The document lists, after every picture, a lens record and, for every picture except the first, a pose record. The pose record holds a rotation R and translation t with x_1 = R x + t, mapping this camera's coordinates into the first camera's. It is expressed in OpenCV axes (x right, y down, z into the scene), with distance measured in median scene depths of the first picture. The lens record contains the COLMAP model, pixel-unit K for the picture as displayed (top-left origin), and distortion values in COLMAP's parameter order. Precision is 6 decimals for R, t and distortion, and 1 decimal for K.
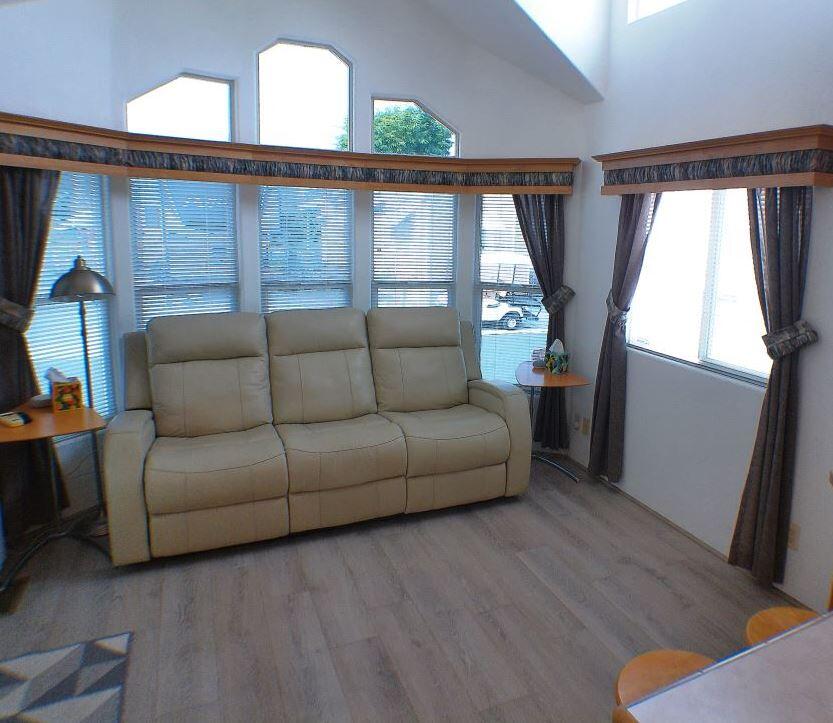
lens RADIAL K [[596.3, 0, 502.0], [0, 596.3, 324.1], [0, 0, 1]] dist [-0.045490, -0.000836]
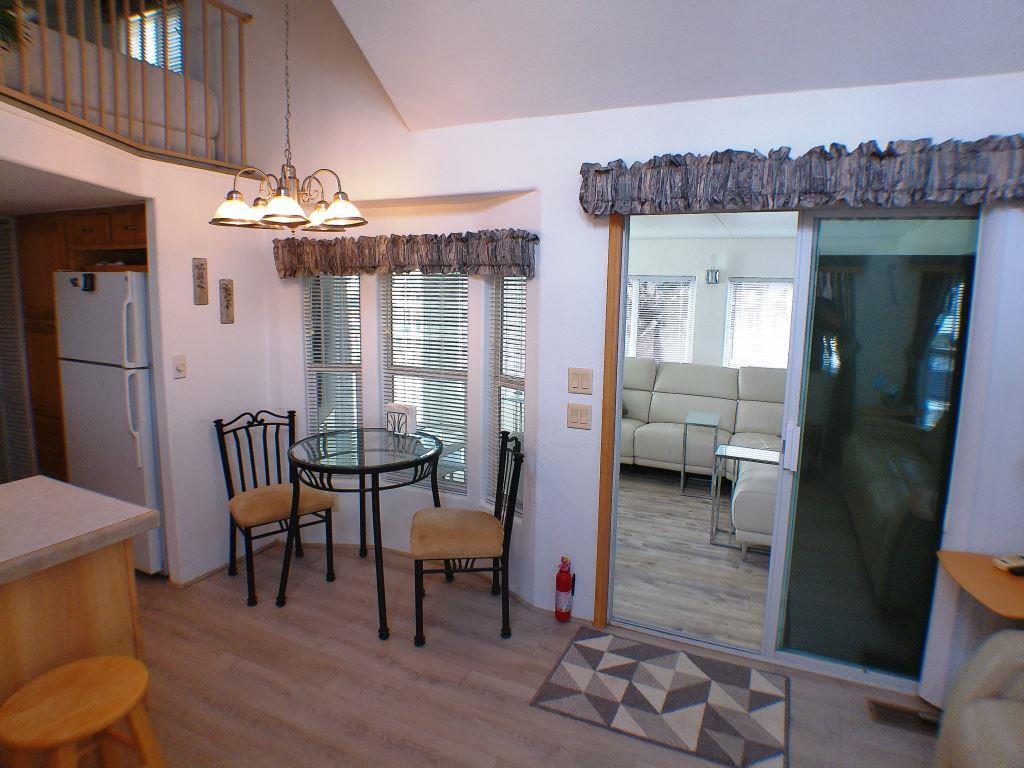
lens RADIAL K [[588.9, 0, 522.1], [0, 588.9, 375.0], [0, 0, 1]] dist [-0.051814, 0.003094]
pose [[-0.770865, 0.041860, -0.635622, 0.119541], [-0.150083, 0.957812, 0.245094, -0.132401], [0.619065, 0.284331, -0.732061, 0.827498]]
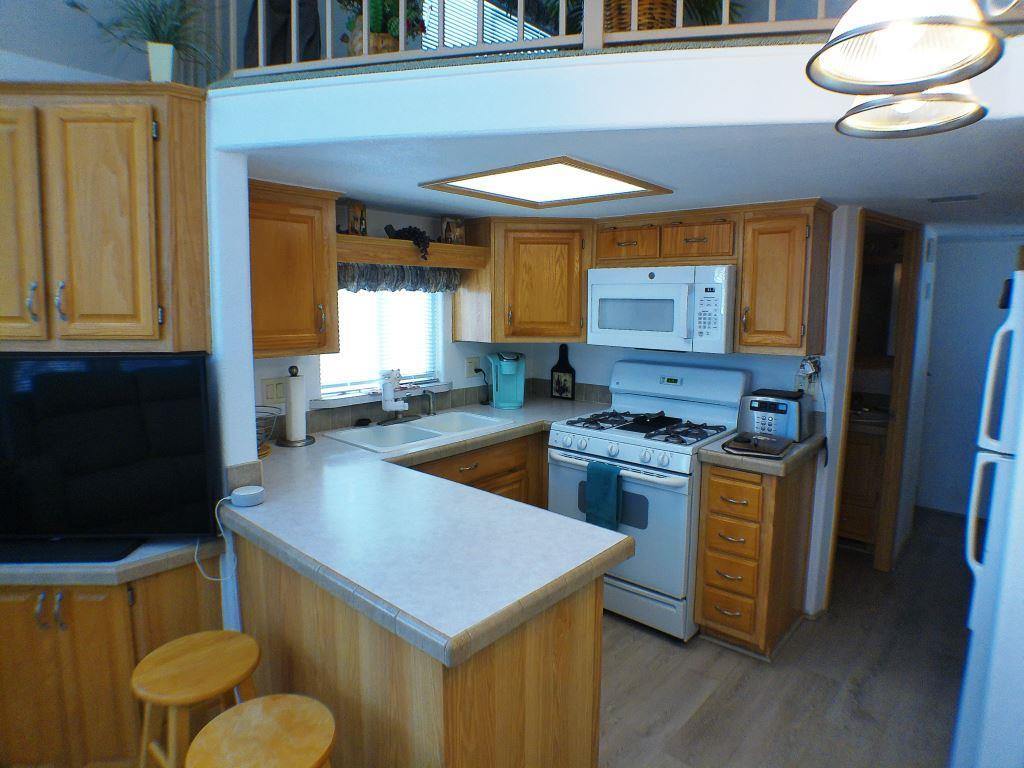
lens RADIAL K [[588.9, 0, 521.0], [0, 588.9, 364.7], [0, 0, 1]] dist [-0.051814, 0.003094]
pose [[-0.360148, -0.140227, 0.922296, -0.256644], [0.131406, 0.971156, 0.198969, -0.049190], [-0.923594, 0.192854, -0.331334, 0.307616]]
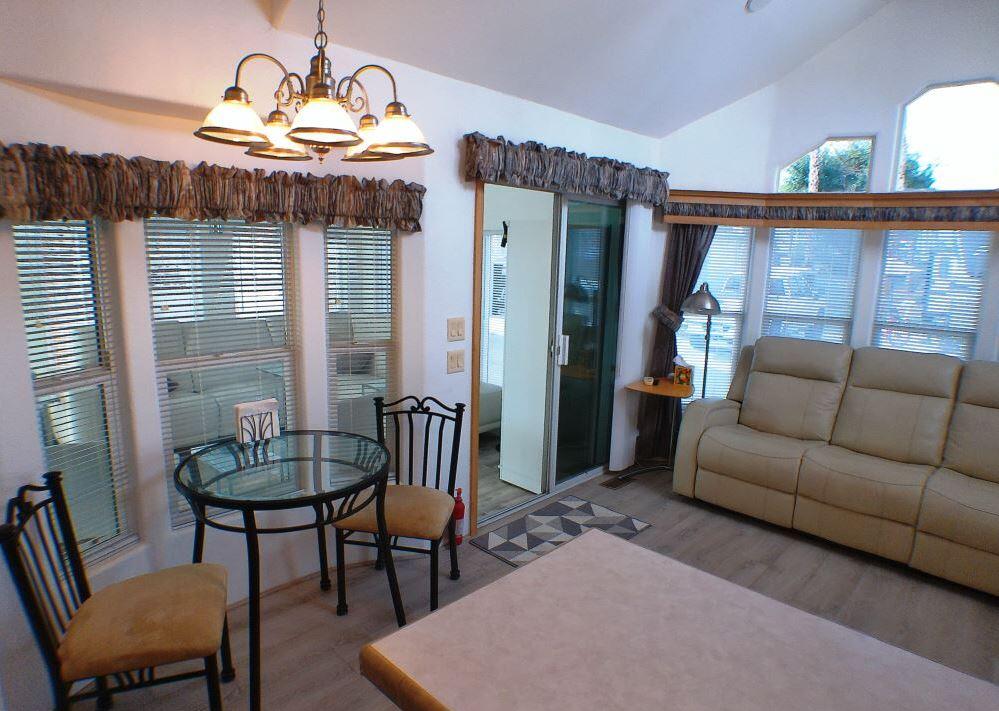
lens RADIAL K [[585.9, 0, 502.3], [0, 585.9, 369.5], [0, 0, 1]] dist [-0.041956, -0.004576]
pose [[0.332388, 0.163362, -0.928887, 0.414974], [-0.168262, 0.979356, 0.112028, 0.014490], [0.928012, 0.119060, 0.353014, 0.023845]]
